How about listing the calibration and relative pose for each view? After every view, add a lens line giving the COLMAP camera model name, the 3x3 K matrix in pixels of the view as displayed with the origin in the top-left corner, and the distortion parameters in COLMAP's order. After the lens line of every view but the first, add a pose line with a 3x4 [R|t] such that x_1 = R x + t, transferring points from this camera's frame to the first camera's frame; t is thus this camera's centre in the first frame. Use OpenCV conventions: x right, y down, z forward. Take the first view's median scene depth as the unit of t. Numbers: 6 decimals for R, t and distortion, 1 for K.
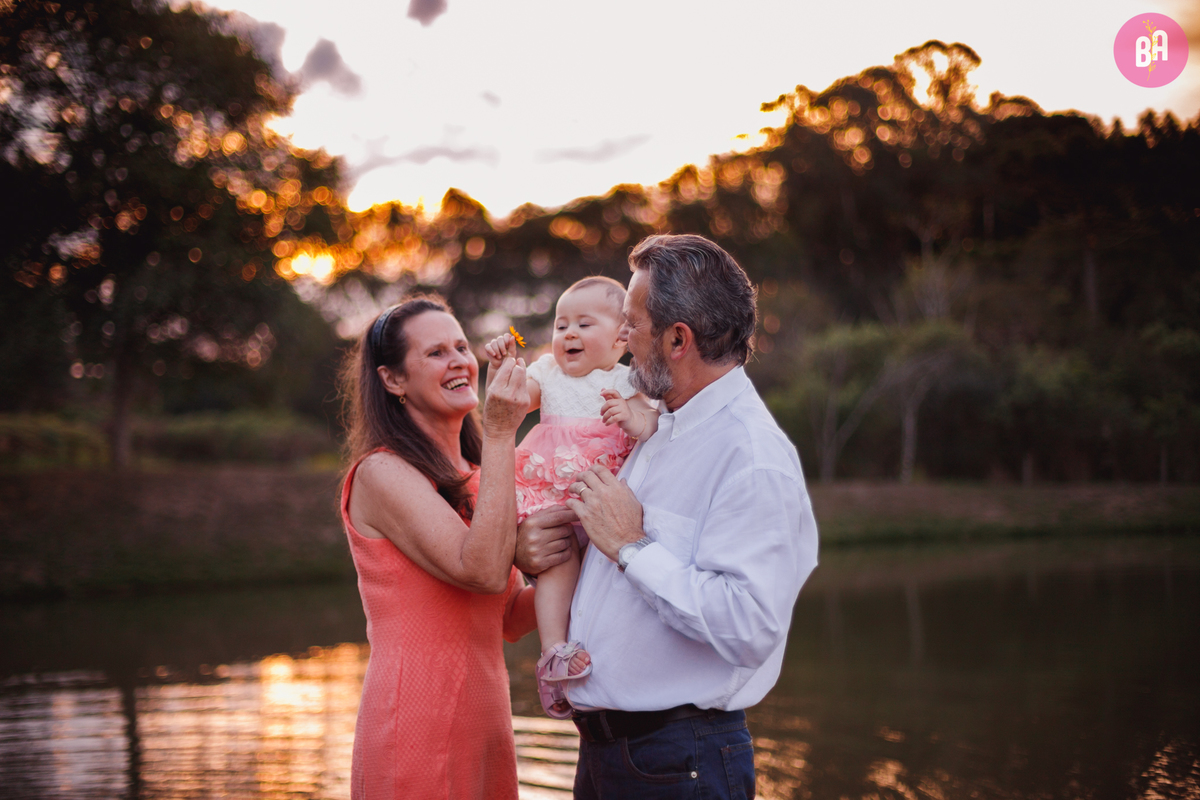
lens RADIAL K [[1709.0, 0, 598.9], [0, 1709.0, 396.6], [0, 0, 1]] dist [-0.112002, 0.000000]
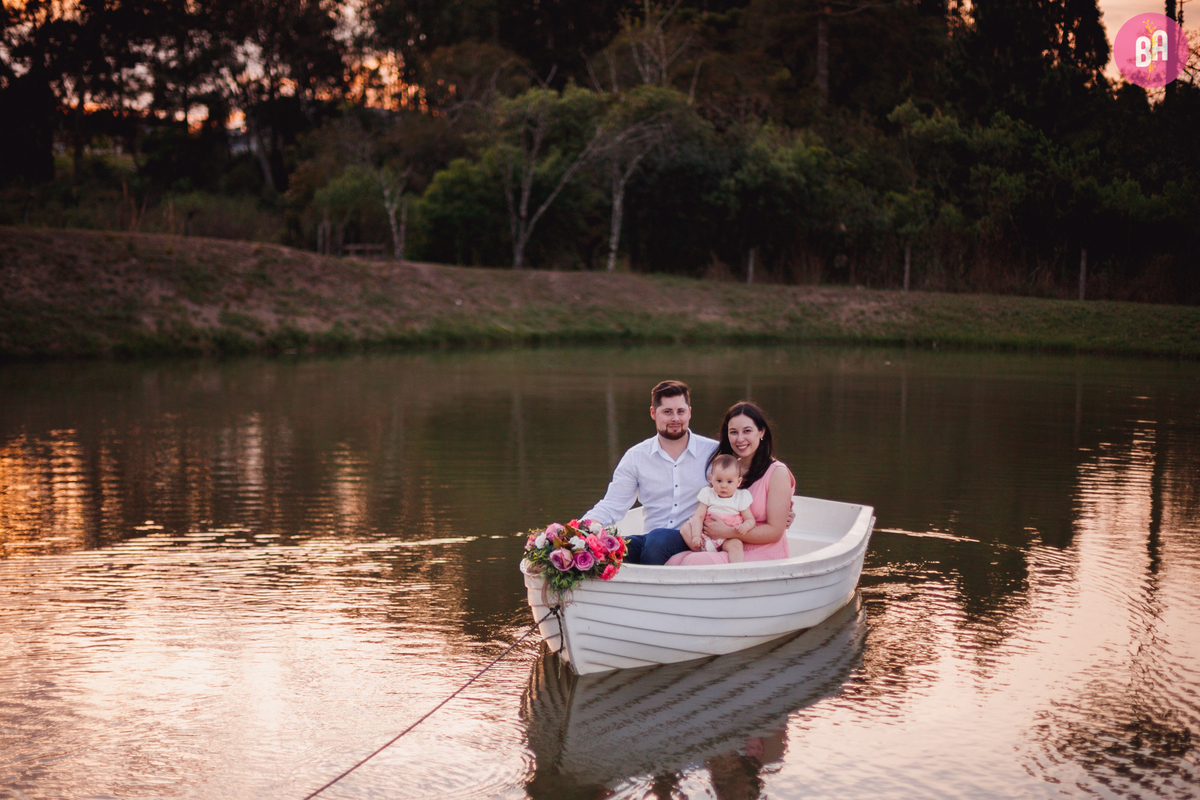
lens RADIAL K [[1816.2, 0, 599.1], [0, 1816.2, 398.6], [0, 0, 1]] dist [-0.144244, 0.000000]
pose [[0.980636, 0.034064, 0.192856, 0.002544], [-0.057665, 0.991324, 0.118117, 0.006329], [-0.187159, -0.126951, 0.974092, 0.112340]]
